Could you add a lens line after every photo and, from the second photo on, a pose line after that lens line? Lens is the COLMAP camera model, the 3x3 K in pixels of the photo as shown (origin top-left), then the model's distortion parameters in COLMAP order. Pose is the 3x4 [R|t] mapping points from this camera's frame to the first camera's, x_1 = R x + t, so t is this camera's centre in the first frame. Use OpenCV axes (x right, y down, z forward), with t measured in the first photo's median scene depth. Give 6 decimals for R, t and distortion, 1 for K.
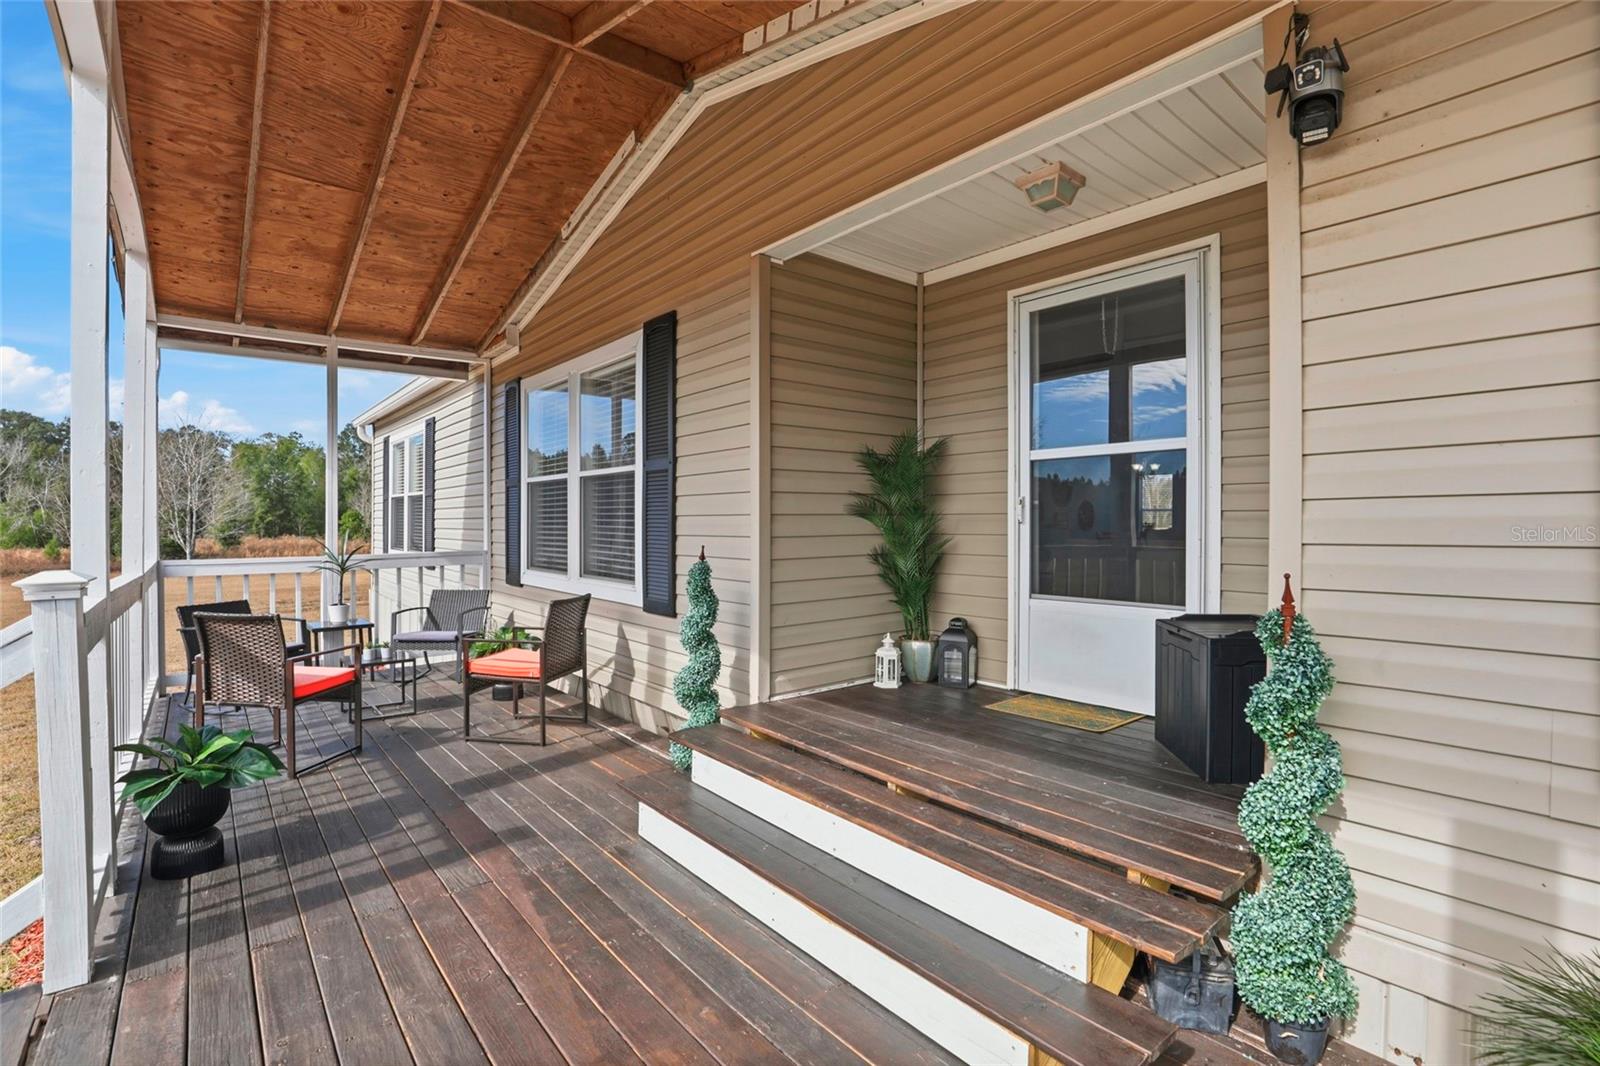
lens RADIAL K [[743.6, 0, 788.7], [0, 743.6, 529.0], [0, 0, 1]] dist [-0.036962, 0.005535]
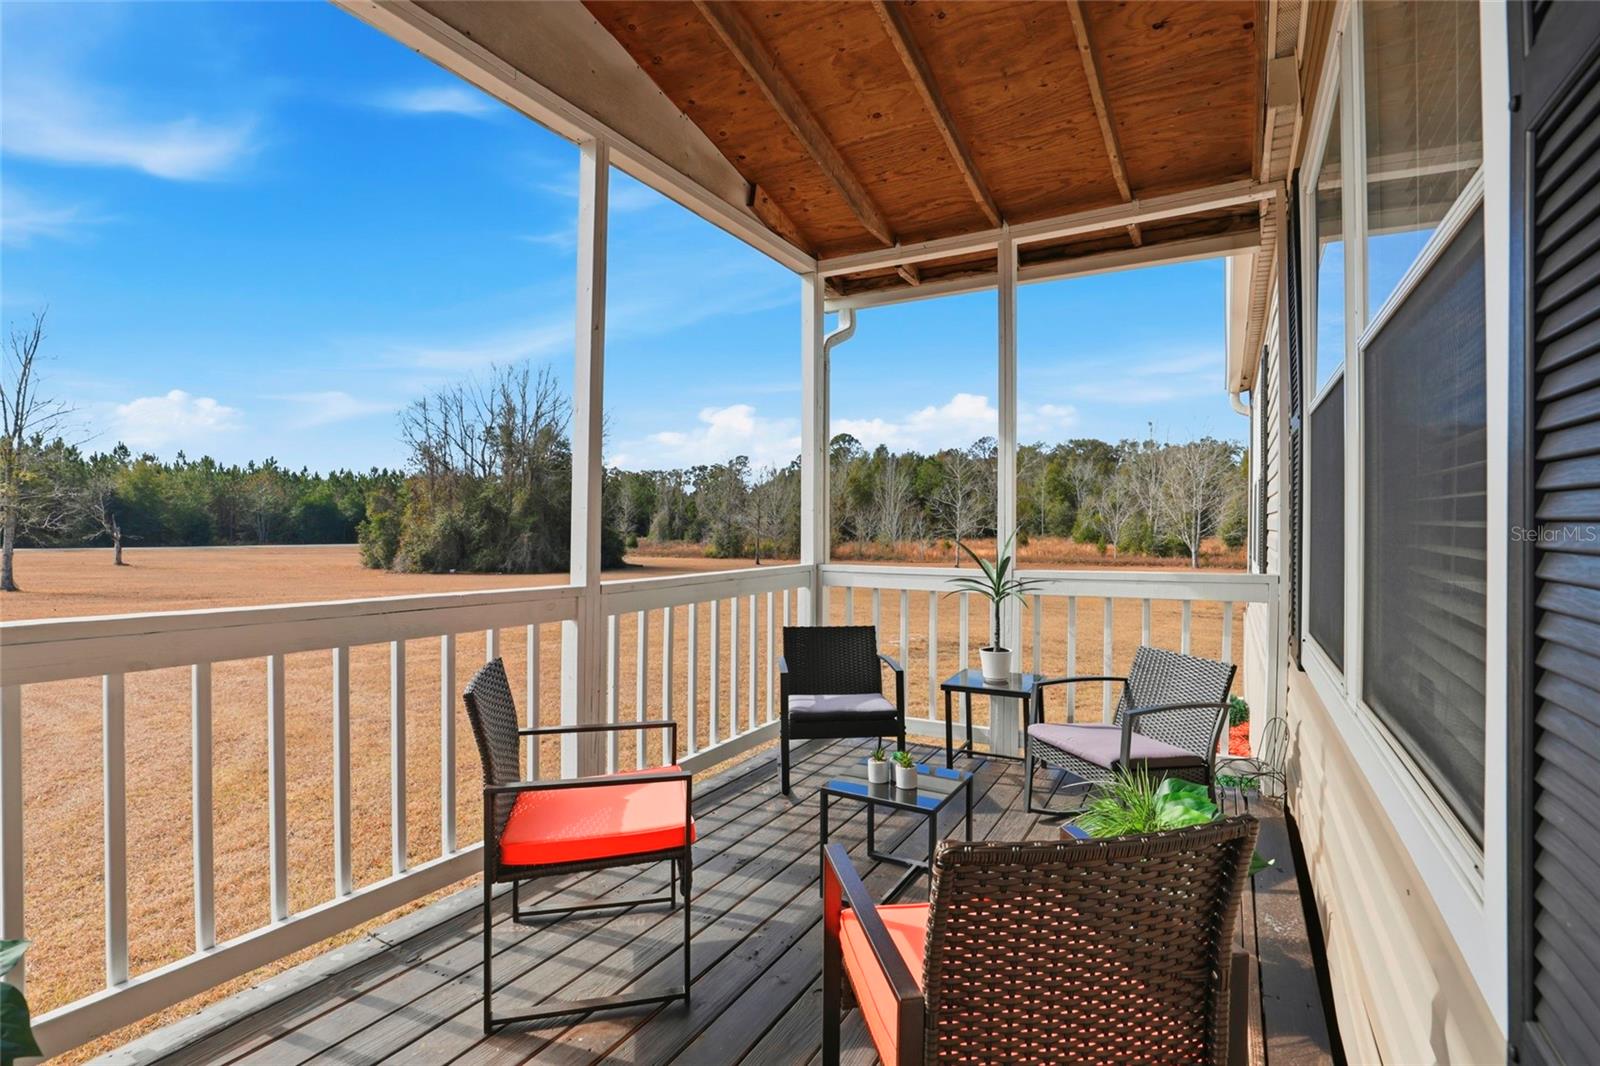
lens RADIAL K [[743.6, 0, 813.6], [0, 743.6, 522.4], [0, 0, 1]] dist [-0.036962, 0.005535]
pose [[0.369877, 0.002110, -0.929078, -0.122286], [-0.013746, 0.999900, -0.003201, -0.000310], [0.928979, 0.013955, 0.369870, 0.886172]]
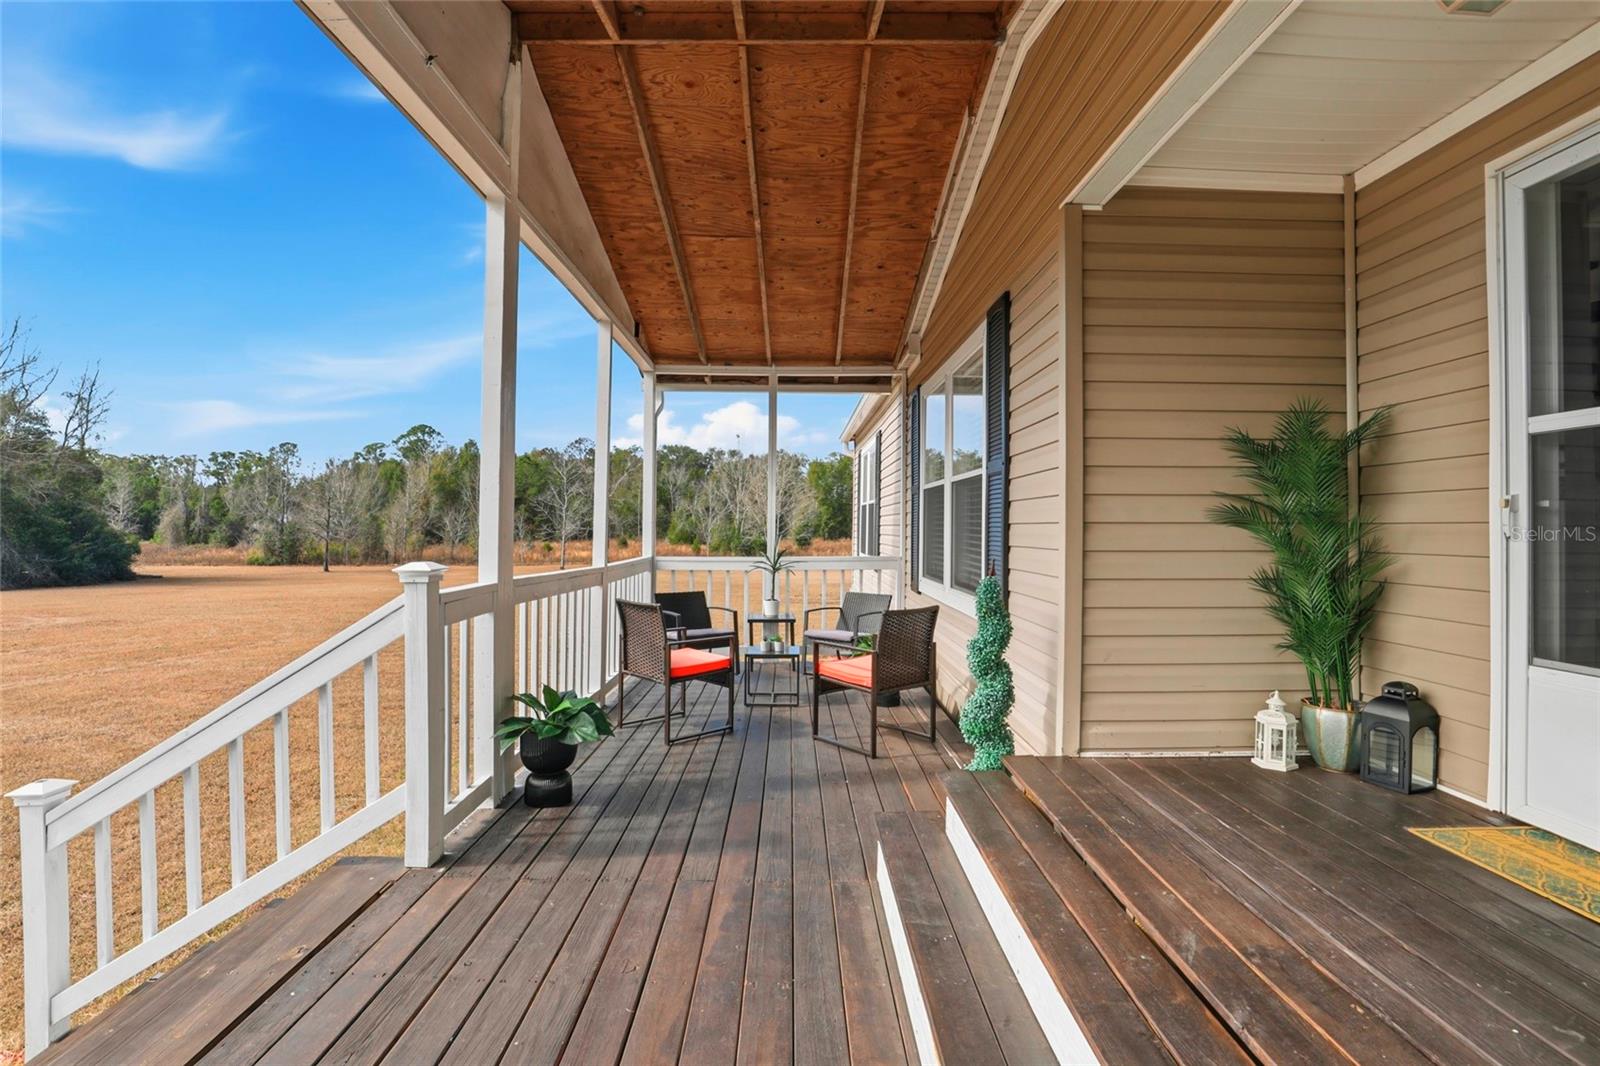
lens RADIAL K [[743.6, 0, 803.6], [0, 743.6, 519.8], [0, 0, 1]] dist [-0.036962, 0.005535]
pose [[0.786819, 0.001569, -0.617182, 0.202167], [-0.014571, 0.999765, -0.016033, -0.004697], [0.617012, 0.021608, 0.786657, 0.163702]]
